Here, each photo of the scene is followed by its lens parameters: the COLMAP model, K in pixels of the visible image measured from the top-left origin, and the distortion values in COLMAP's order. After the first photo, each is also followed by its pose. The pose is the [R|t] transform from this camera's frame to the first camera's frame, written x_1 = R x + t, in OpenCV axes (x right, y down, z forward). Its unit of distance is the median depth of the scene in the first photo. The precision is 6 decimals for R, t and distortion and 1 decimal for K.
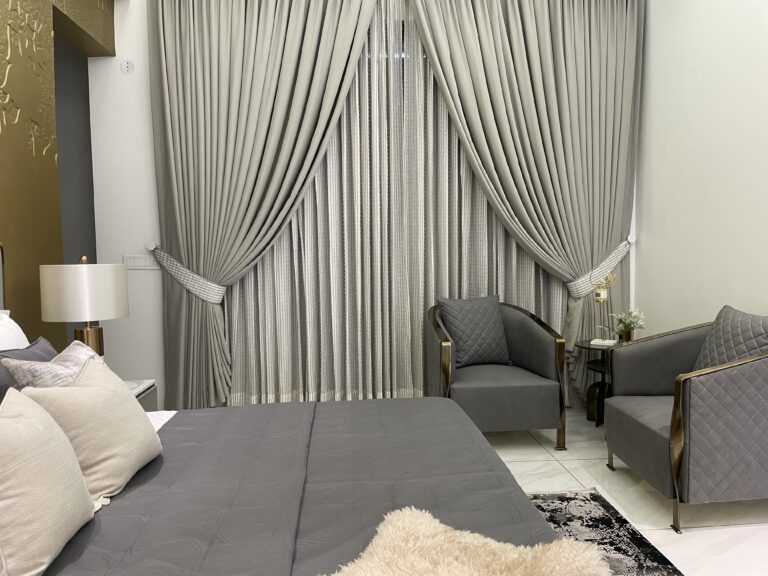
lens RADIAL K [[586.2, 0, 385.2], [0, 586.2, 291.6], [0, 0, 1]] dist [0.079749, -0.102333]
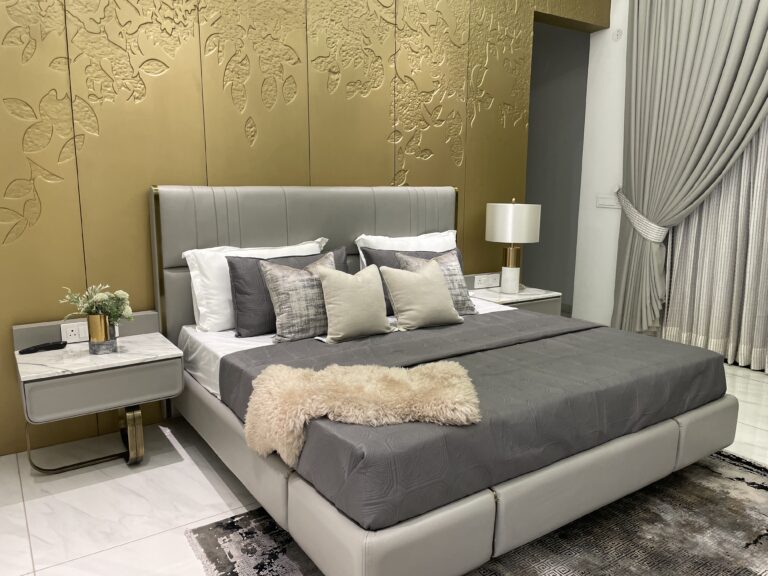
lens RADIAL K [[586.2, 0, 381.9], [0, 586.2, 287.3], [0, 0, 1]] dist [0.079749, -0.102333]
pose [[0.504237, 0.159059, -0.848791, 0.418163], [-0.069757, 0.987181, 0.143553, -0.020167], [0.860744, -0.013175, 0.508868, -0.009499]]
